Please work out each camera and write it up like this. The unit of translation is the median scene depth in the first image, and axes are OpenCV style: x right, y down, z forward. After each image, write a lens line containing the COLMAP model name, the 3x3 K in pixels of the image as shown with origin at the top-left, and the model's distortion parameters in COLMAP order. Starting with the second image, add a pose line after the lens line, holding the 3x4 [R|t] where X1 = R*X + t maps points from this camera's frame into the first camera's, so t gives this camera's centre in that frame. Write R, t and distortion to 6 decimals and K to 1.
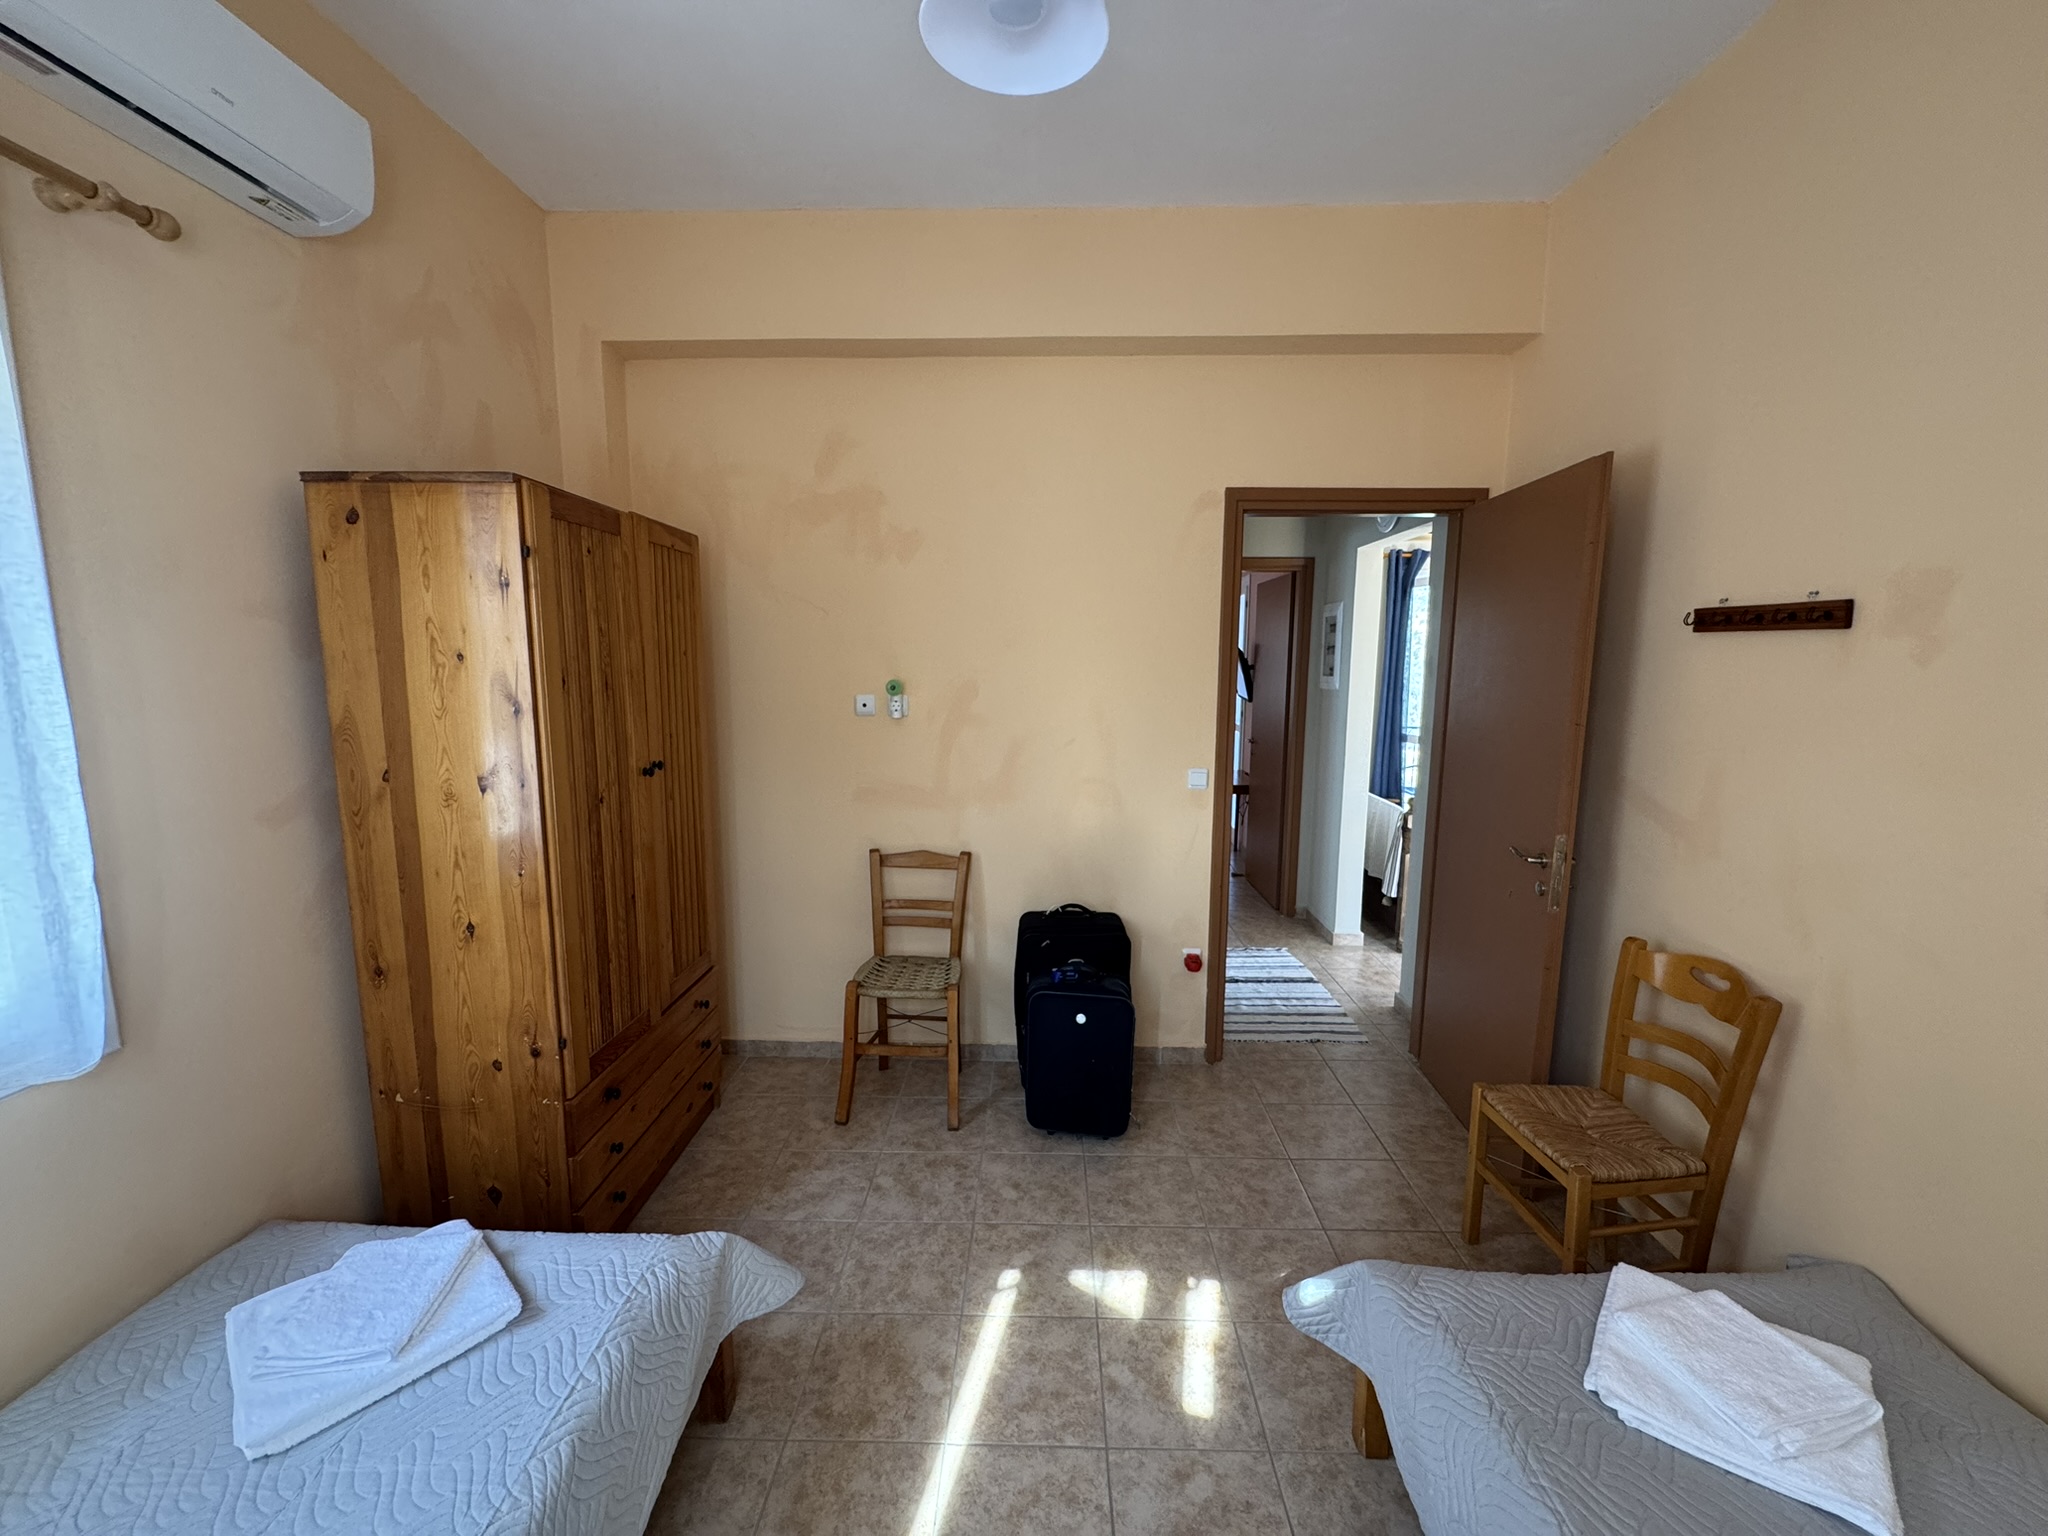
lens RADIAL K [[818.9, 0, 1016.5], [0, 818.9, 776.6], [0, 0, 1]] dist [-0.001555, -0.000672]
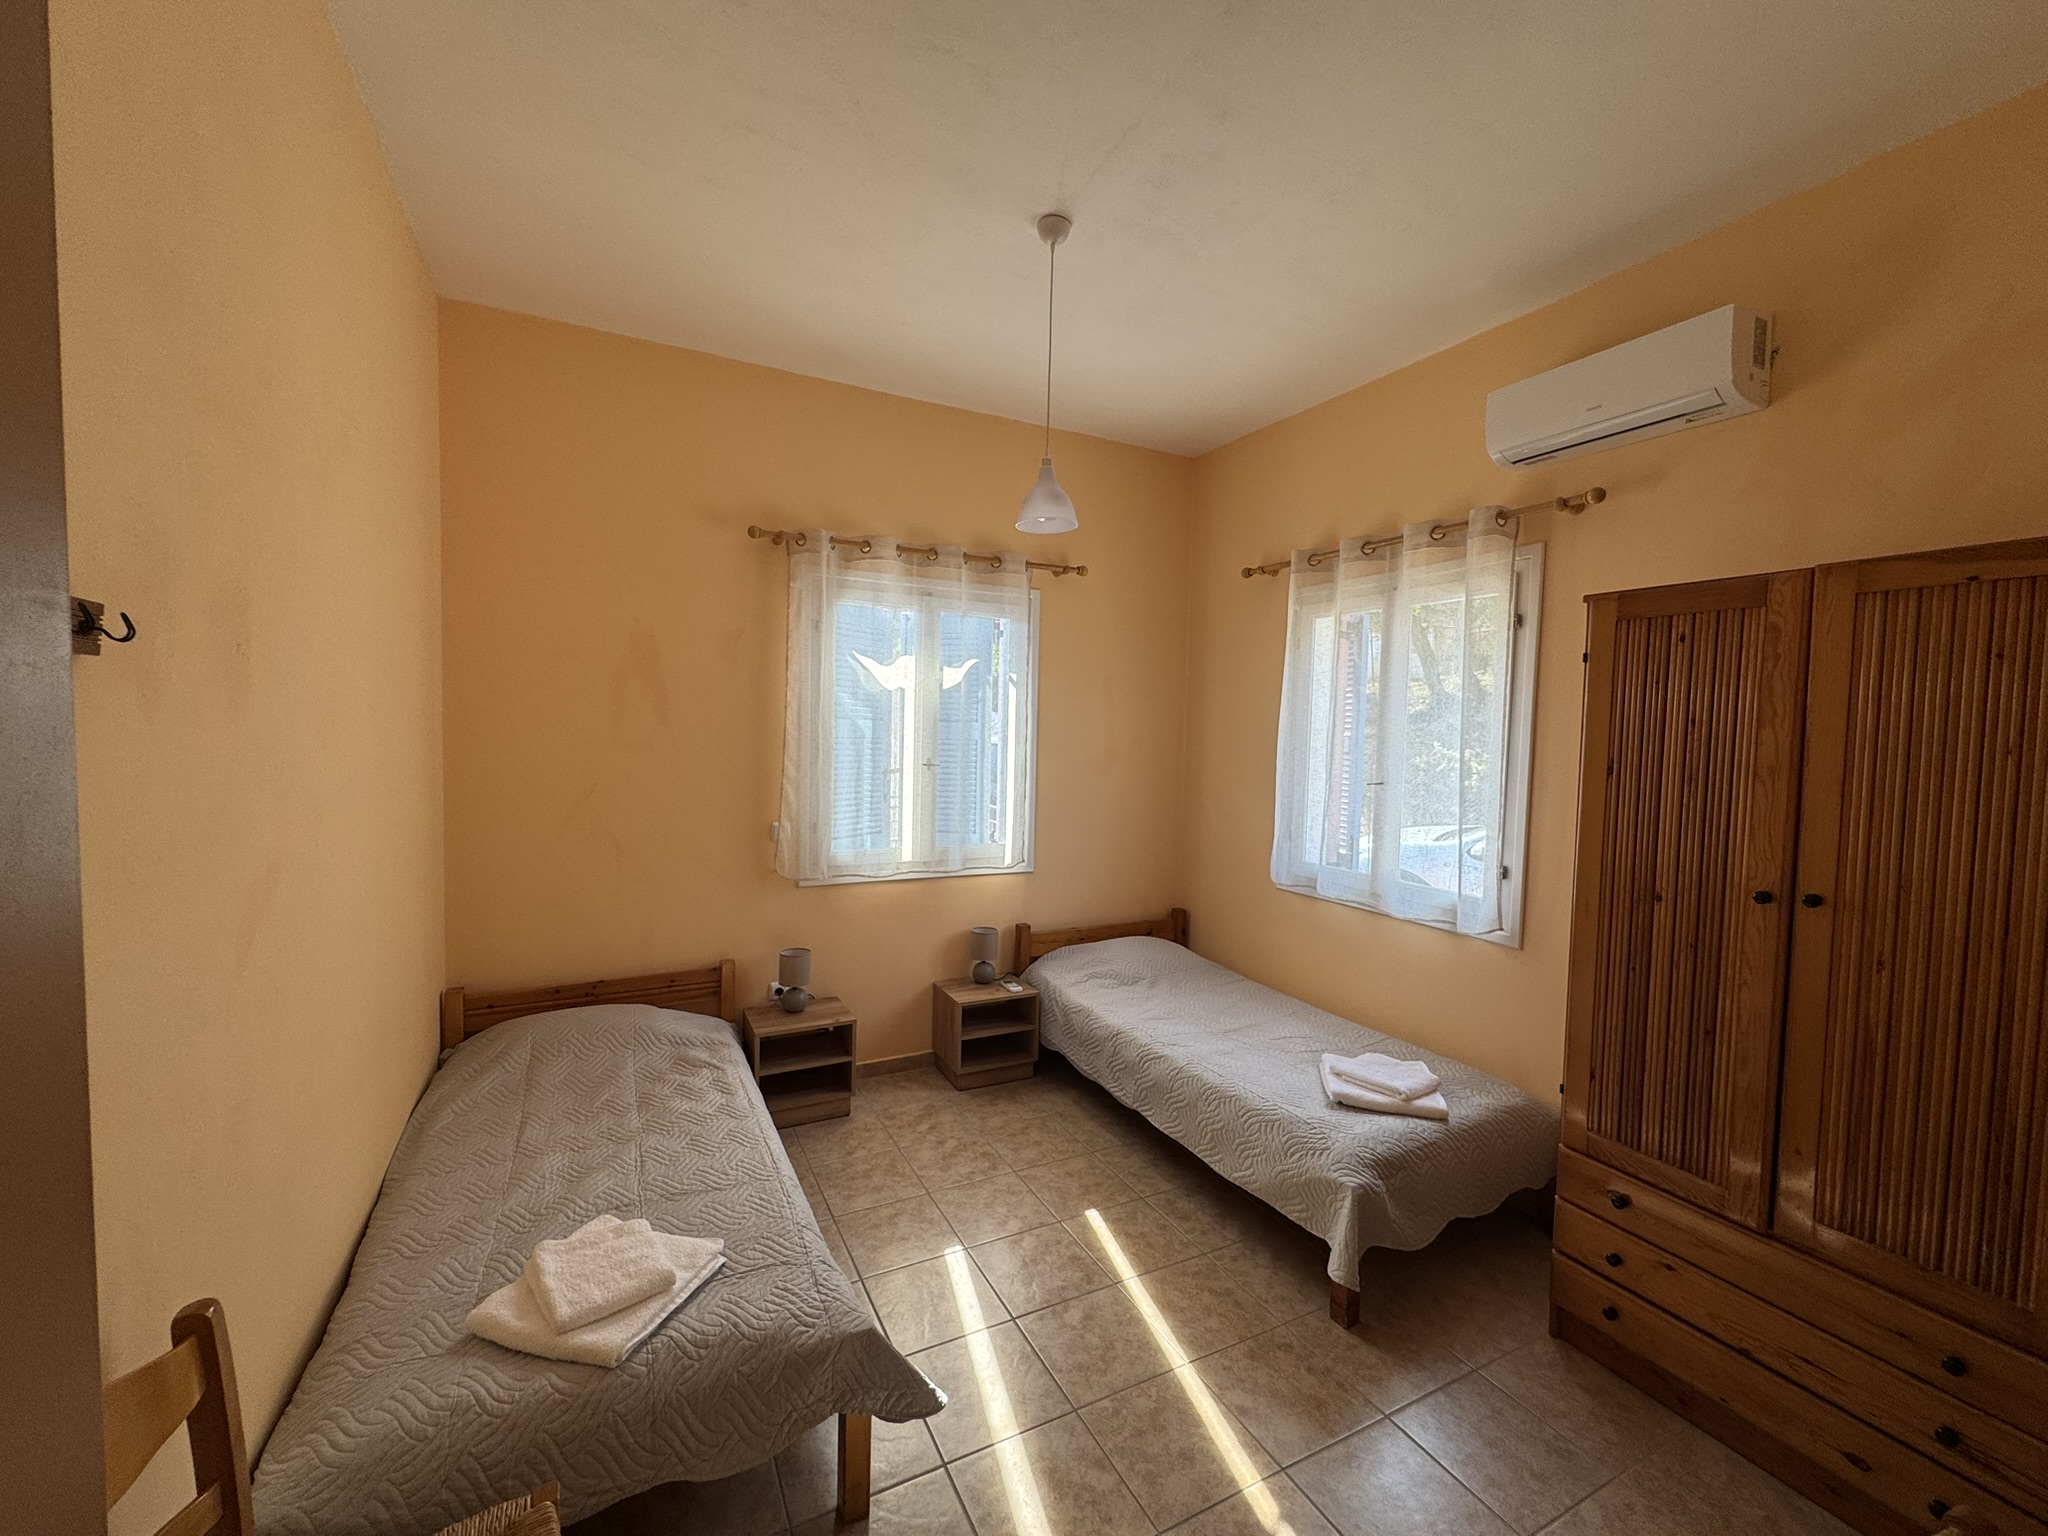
lens RADIAL K [[818.9, 0, 1026.7], [0, 818.9, 765.8], [0, 0, 1]] dist [-0.001555, -0.000672]
pose [[-0.875192, -0.003901, -0.483760, 0.661178], [-0.097062, 0.981050, 0.167689, -0.233523], [0.473938, 0.193715, -0.858986, 1.606759]]
